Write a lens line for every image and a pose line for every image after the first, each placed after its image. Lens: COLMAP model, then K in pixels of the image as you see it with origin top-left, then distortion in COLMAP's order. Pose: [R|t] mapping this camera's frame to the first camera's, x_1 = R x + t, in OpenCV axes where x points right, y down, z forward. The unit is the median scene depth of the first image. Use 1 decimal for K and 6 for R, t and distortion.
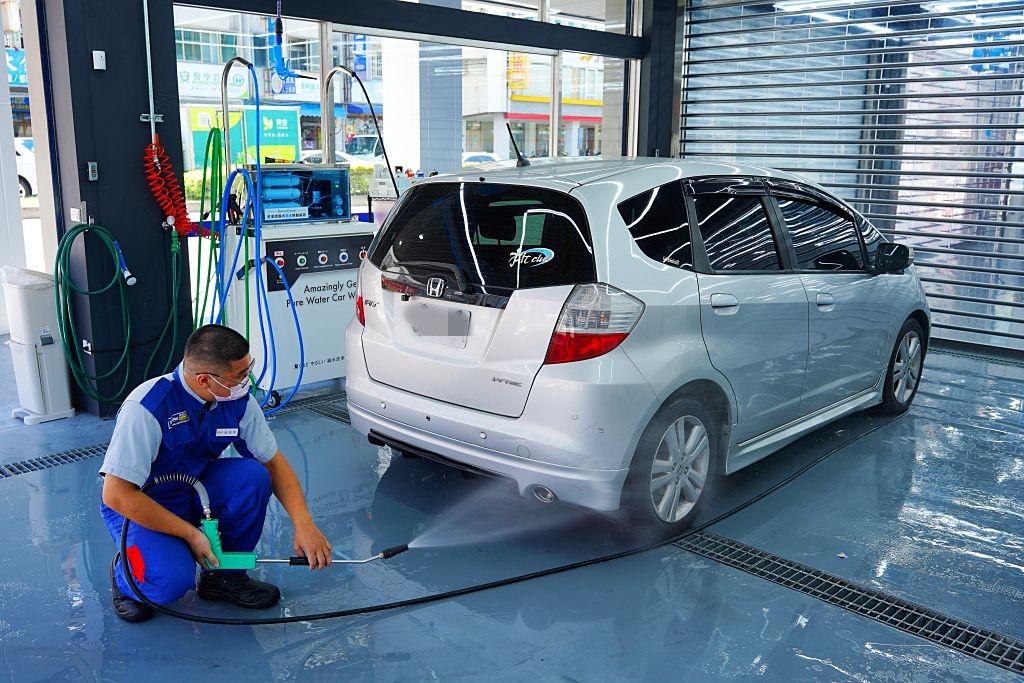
lens RADIAL K [[935.9, 0, 503.6], [0, 935.9, 345.4], [0, 0, 1]] dist [-0.003640, 0.000000]
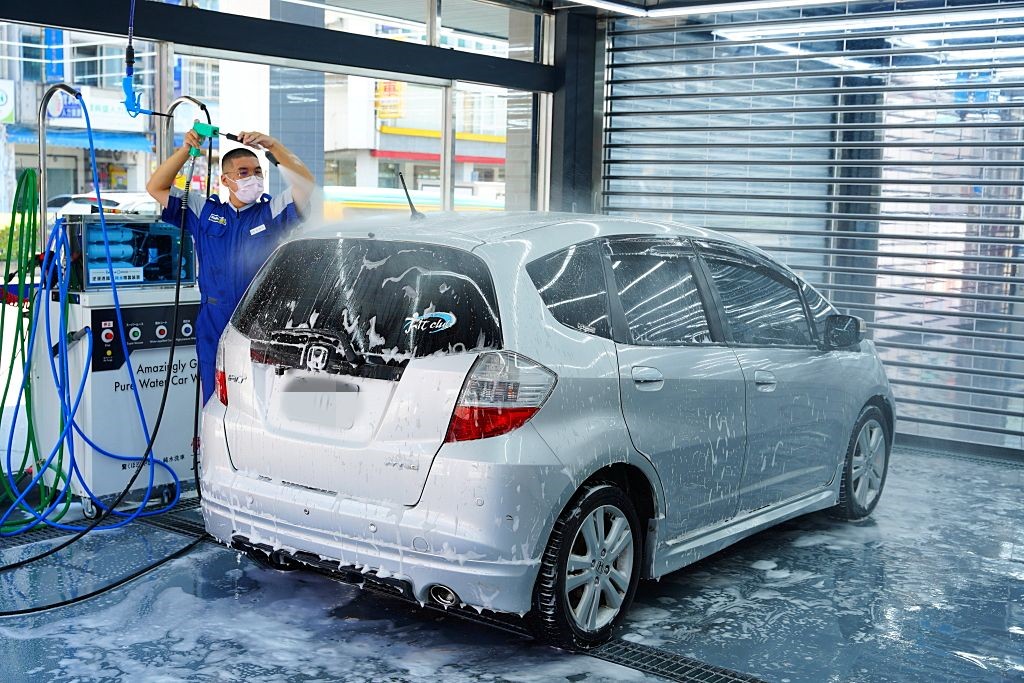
lens RADIAL K [[1316.5, 0, 507.6], [0, 1316.5, 341.9], [0, 0, 1]] dist [0.000843, 0.000000]
pose [[0.994293, 0.004230, 0.106598, -0.019121], [0.006288, 0.995152, -0.098144, 0.030064], [-0.106496, 0.098254, 0.989447, -0.153276]]
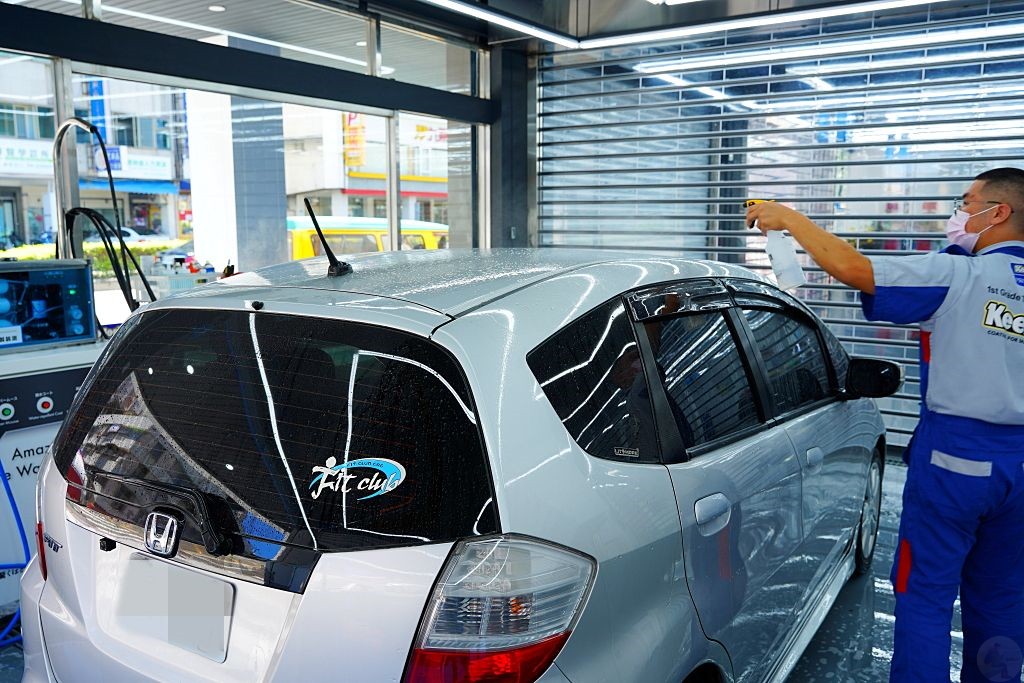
lens RADIAL K [[872.1, 0, 509.9], [0, 872.1, 337.1], [0, 0, 1]] dist [0.005826, -0.012257]
pose [[0.982742, -0.035757, 0.181493, 0.018261], [0.049289, 0.996286, -0.070602, -0.084279], [-0.178294, 0.078329, 0.980855, 0.355298]]
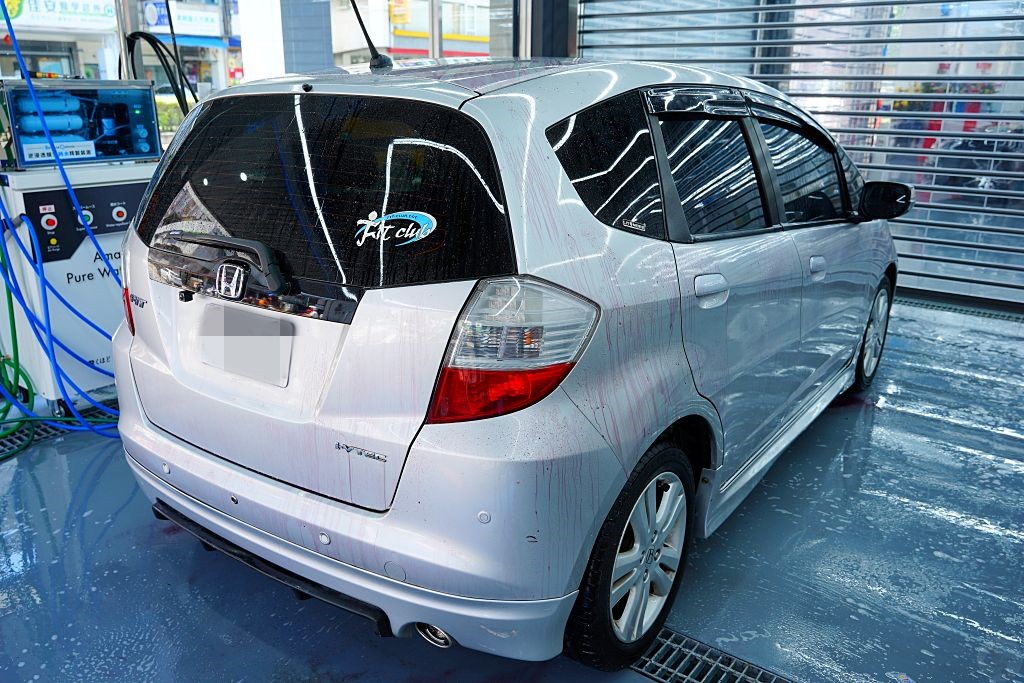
lens RADIAL K [[842.5, 0, 507.4], [0, 842.5, 347.2], [0, 0, 1]] dist [0.001266, -0.002766]
pose [[0.991343, -0.040691, 0.124831, 0.019790], [0.028823, 0.995017, 0.095444, -0.045446], [-0.128093, -0.091020, 0.987577, 0.322748]]
